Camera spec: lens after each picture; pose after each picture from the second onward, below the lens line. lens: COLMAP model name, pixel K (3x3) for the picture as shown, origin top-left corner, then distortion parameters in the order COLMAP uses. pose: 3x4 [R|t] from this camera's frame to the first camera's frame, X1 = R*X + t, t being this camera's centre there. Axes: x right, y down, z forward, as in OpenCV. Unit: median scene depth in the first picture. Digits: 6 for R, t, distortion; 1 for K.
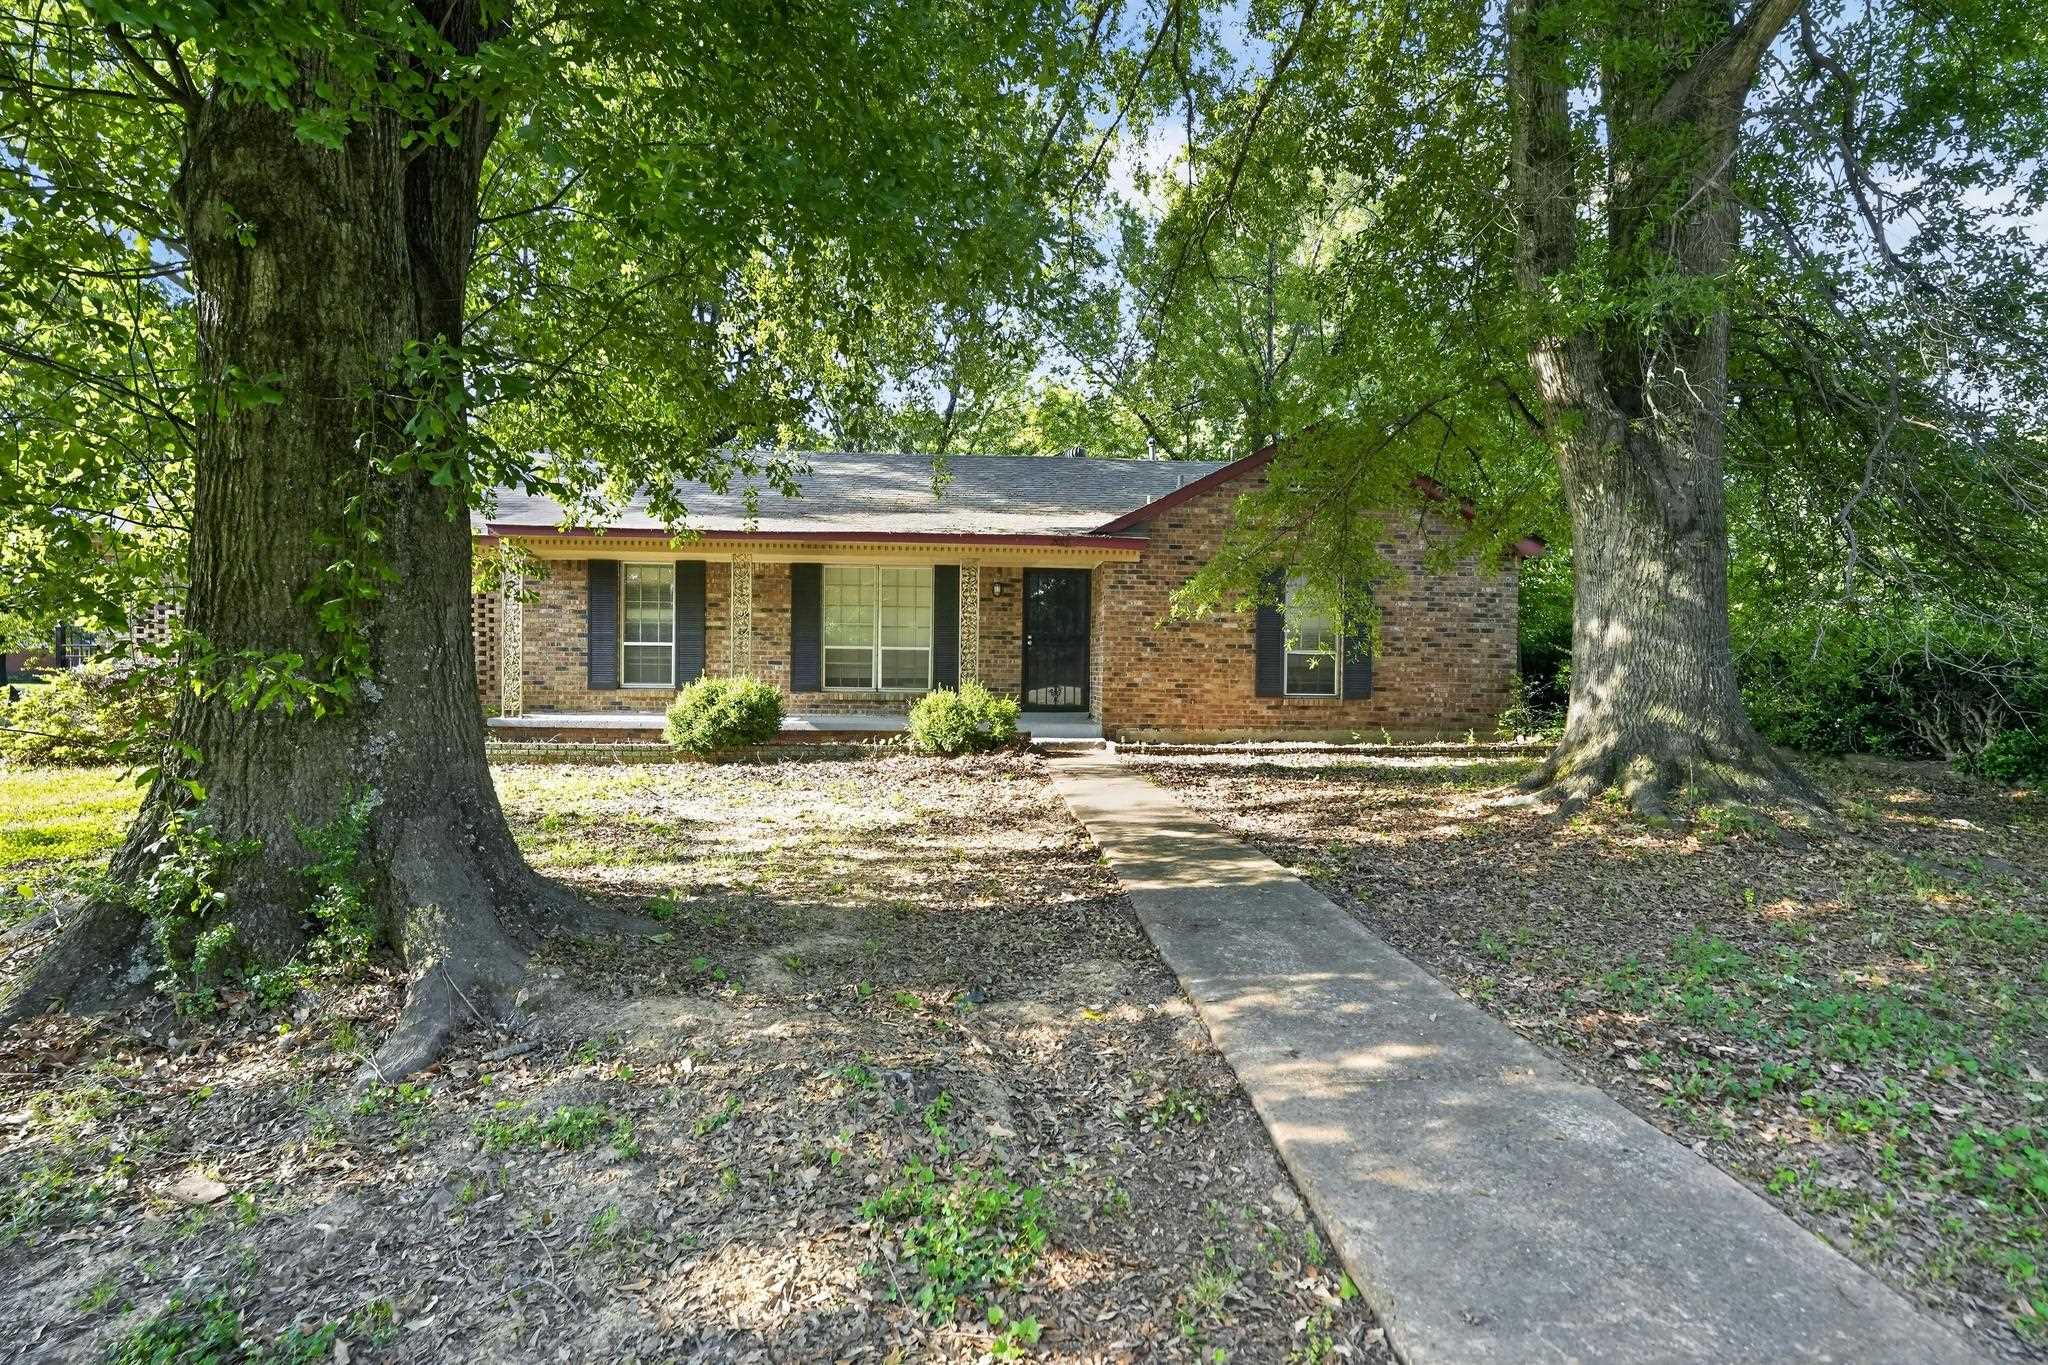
lens RADIAL K [[939.4, 0, 1020.7], [0, 939.4, 643.4], [0, 0, 1]] dist [-0.011618, -0.000987]
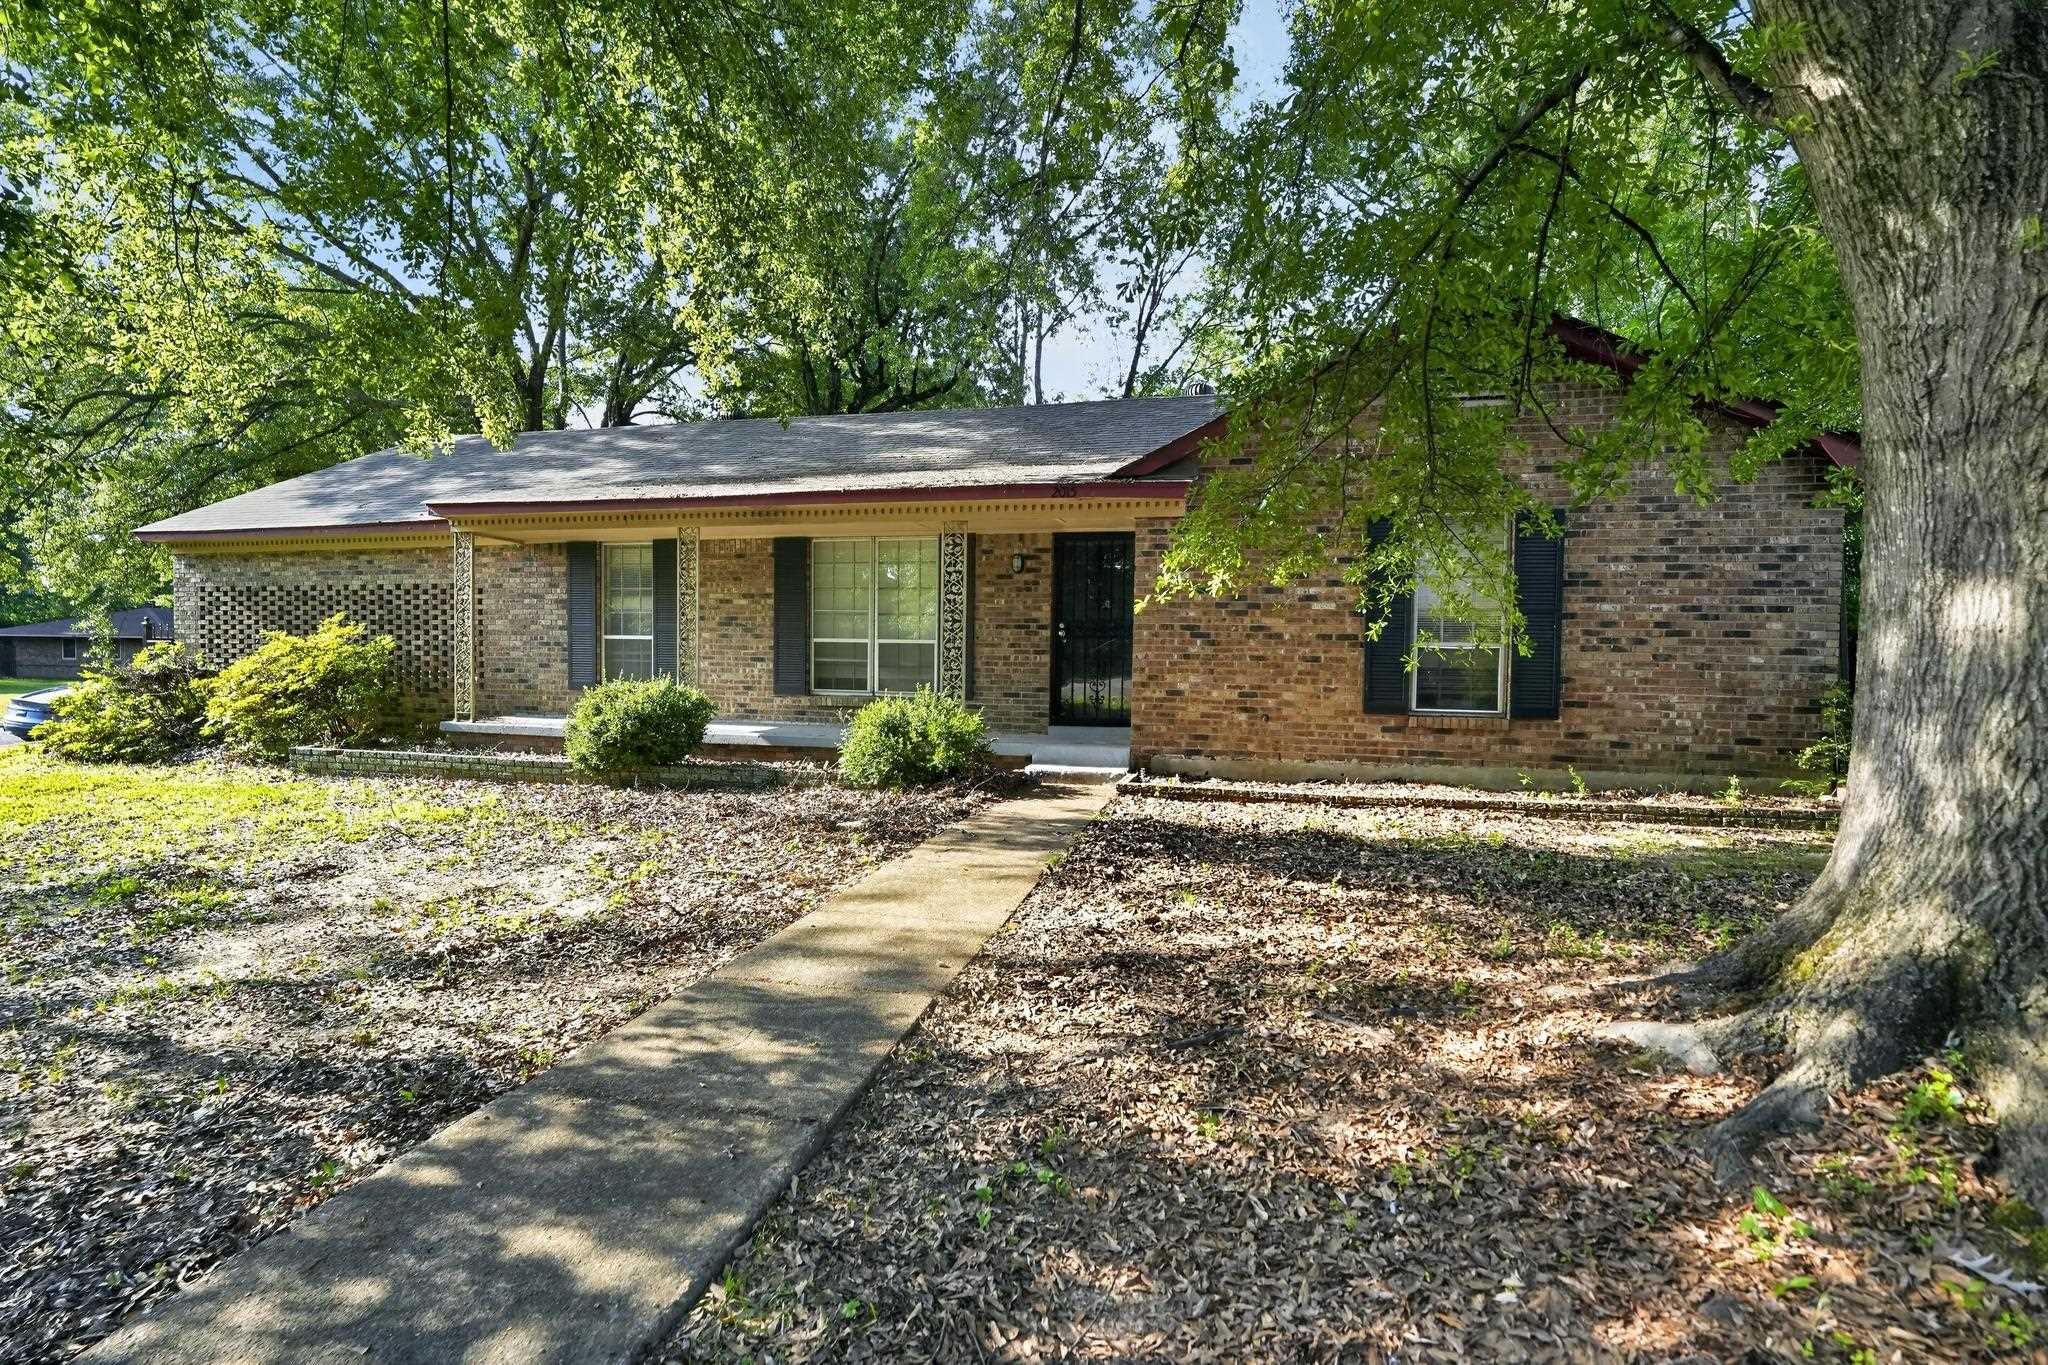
lens RADIAL K [[928.3, 0, 1023.2], [0, 928.3, 660.8], [0, 0, 1]] dist [-0.013638, -0.000346]
pose [[0.956598, 0.002594, -0.291399, 0.209073], [0.006463, 0.999526, 0.030114, -0.001337], [0.291339, -0.030690, 0.956128, 0.299900]]
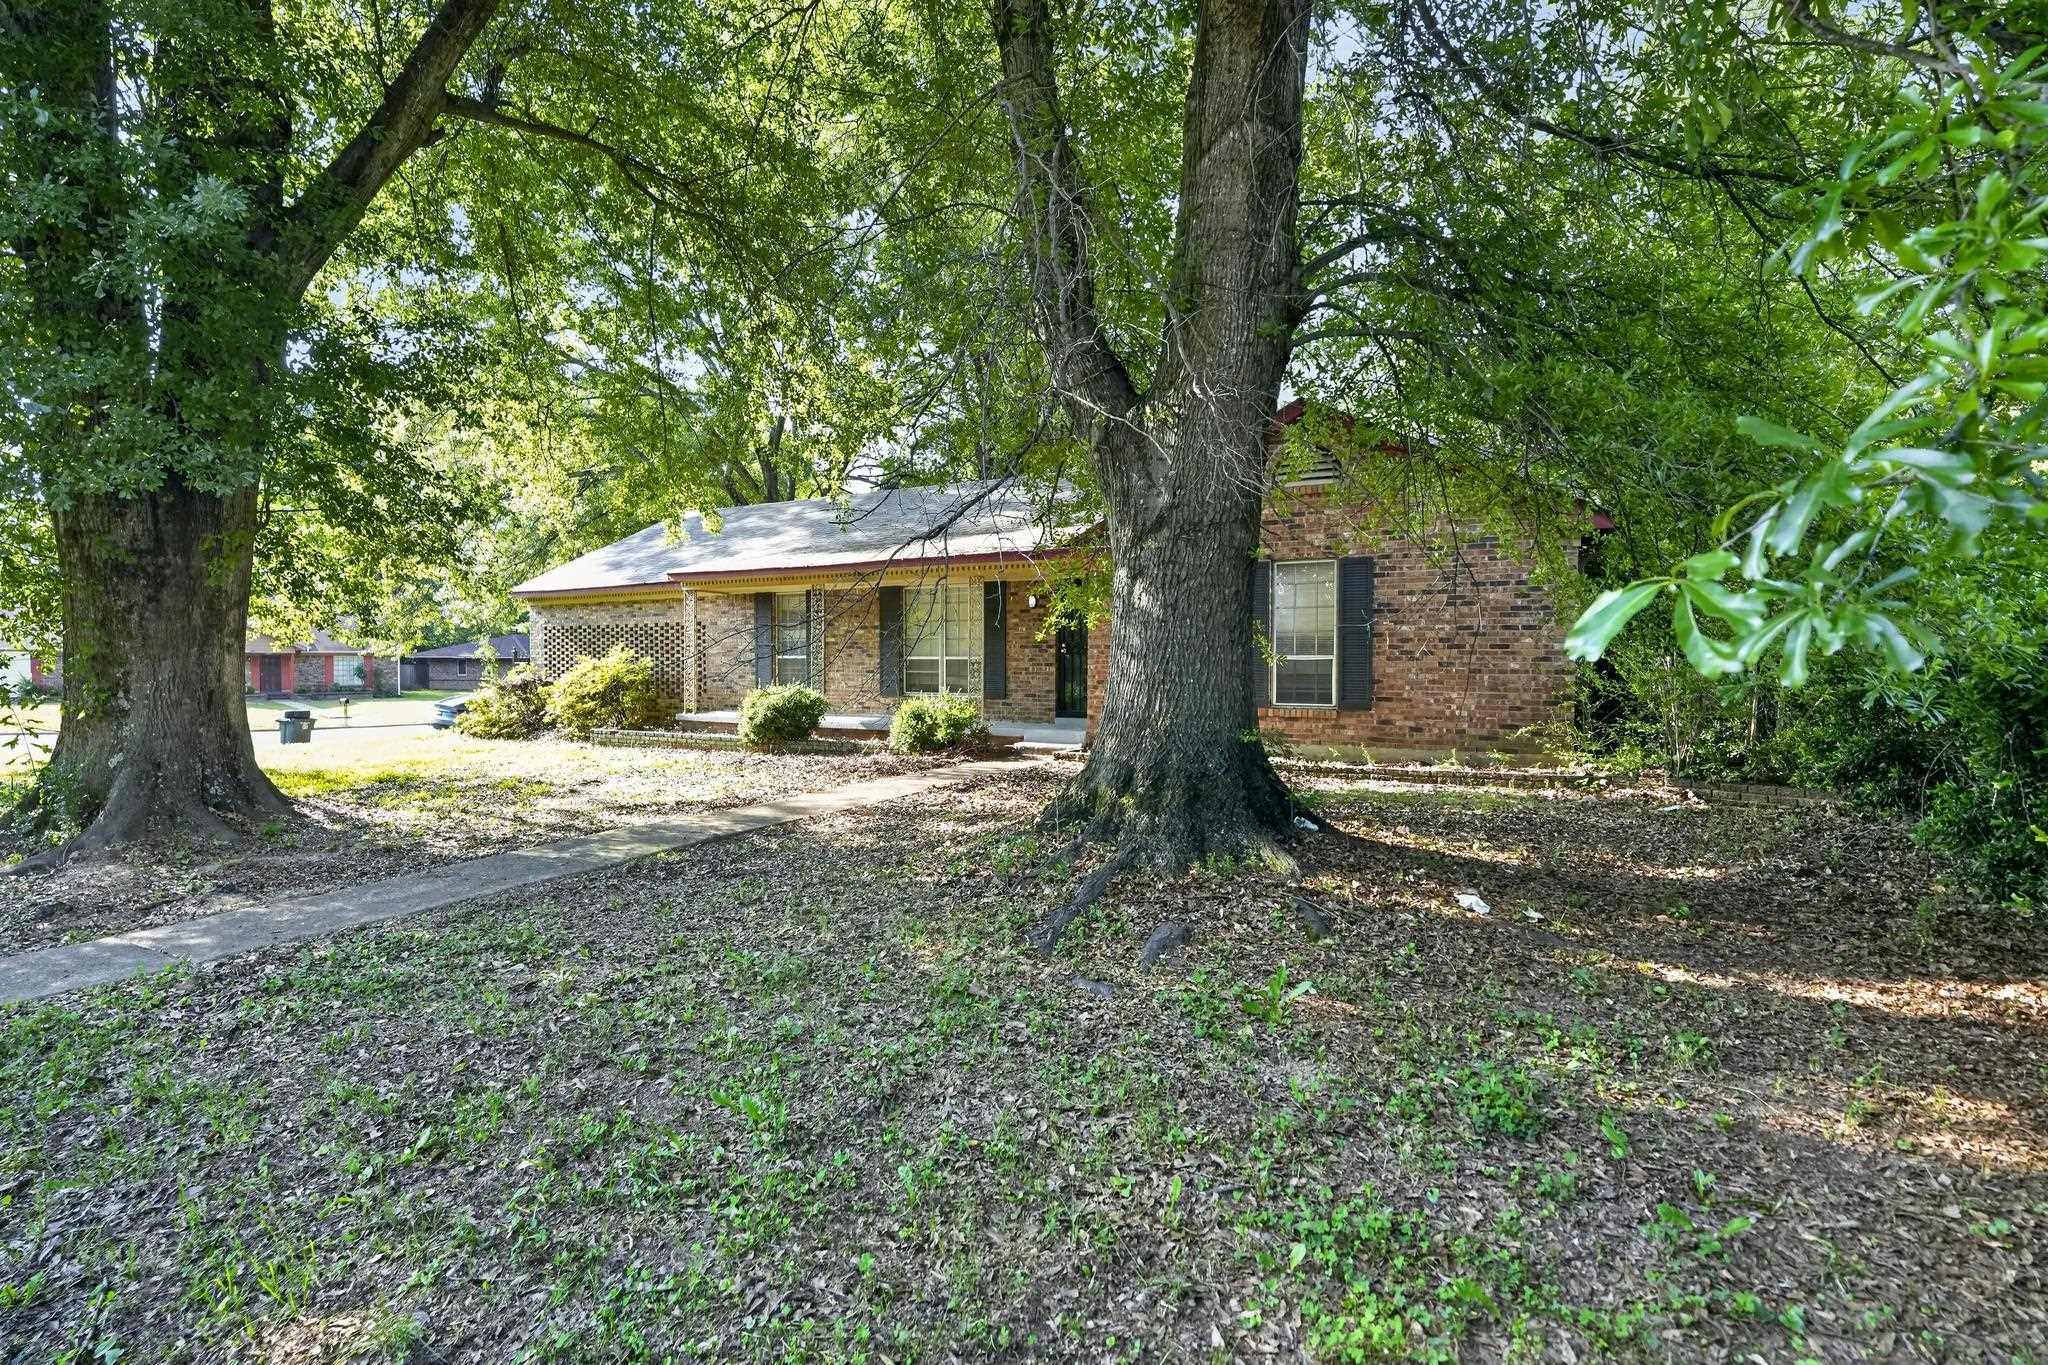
lens RADIAL K [[939.4, 0, 1020.7], [0, 939.4, 643.4], [0, 0, 1]] dist [-0.011618, -0.000987]
pose [[0.847305, -0.020938, -0.530694, 0.557246], [0.023227, 0.999727, -0.002360, -0.007993], [0.530599, -0.010327, 0.847560, 0.096694]]
